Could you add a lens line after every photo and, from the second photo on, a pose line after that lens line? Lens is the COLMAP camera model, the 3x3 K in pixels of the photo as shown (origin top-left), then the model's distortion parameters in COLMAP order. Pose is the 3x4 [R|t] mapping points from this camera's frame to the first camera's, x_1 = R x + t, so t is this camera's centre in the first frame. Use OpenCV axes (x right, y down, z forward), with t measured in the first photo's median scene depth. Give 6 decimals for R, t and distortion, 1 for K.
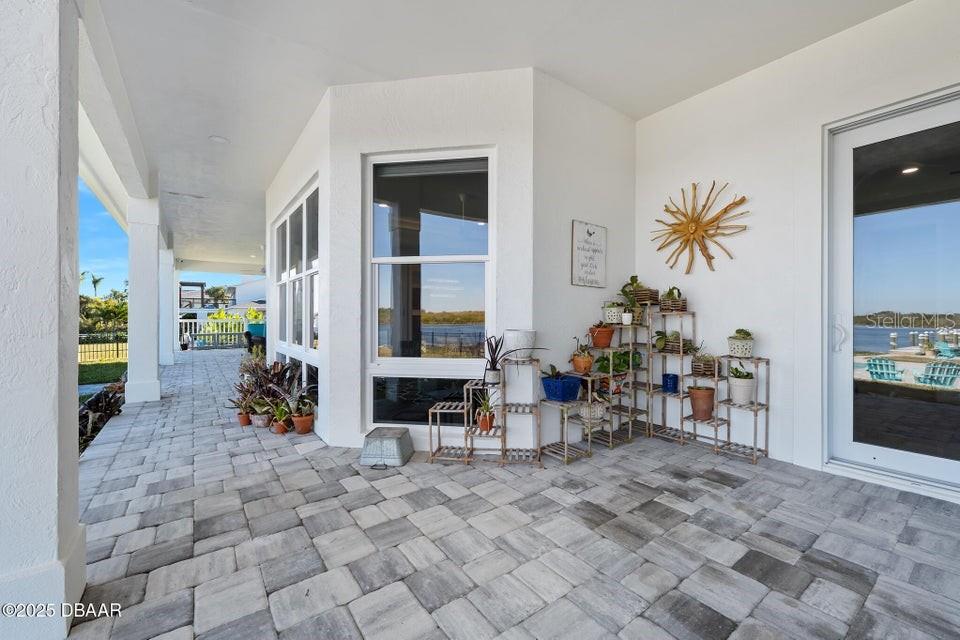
lens RADIAL K [[385.3, 0, 480.7], [0, 385.3, 316.3], [0, 0, 1]] dist [0.000051, 0.000089]
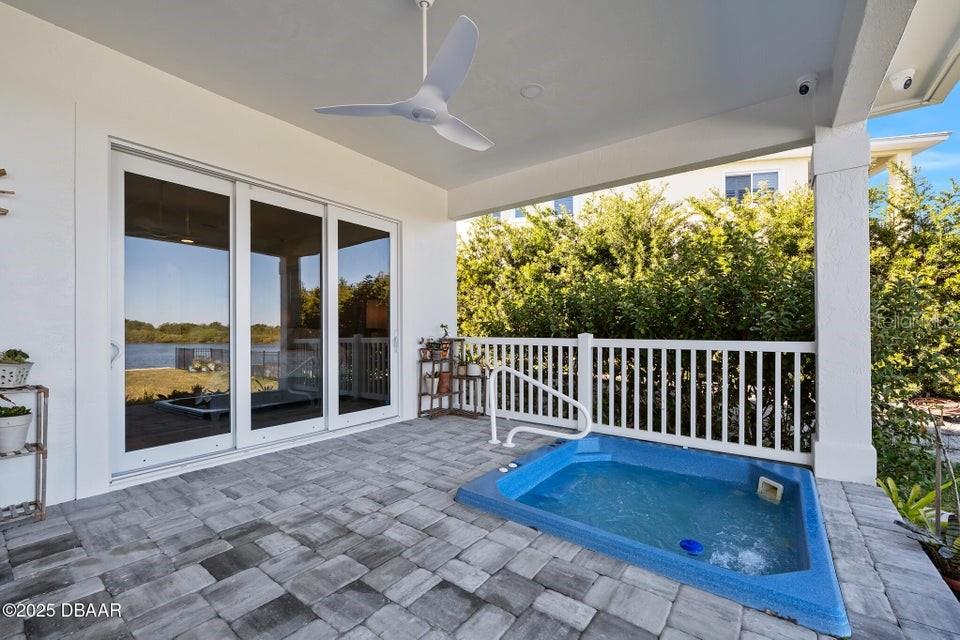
lens RADIAL K [[394.5, 0, 477.8], [0, 394.5, 335.7], [0, 0, 1]] dist [-0.000716, 0.000238]
pose [[-0.277841, -0.008358, 0.960591, -0.394039], [-0.002307, 0.999965, 0.008033, -0.002981], [-0.960624, 0.000016, -0.277851, 0.464976]]
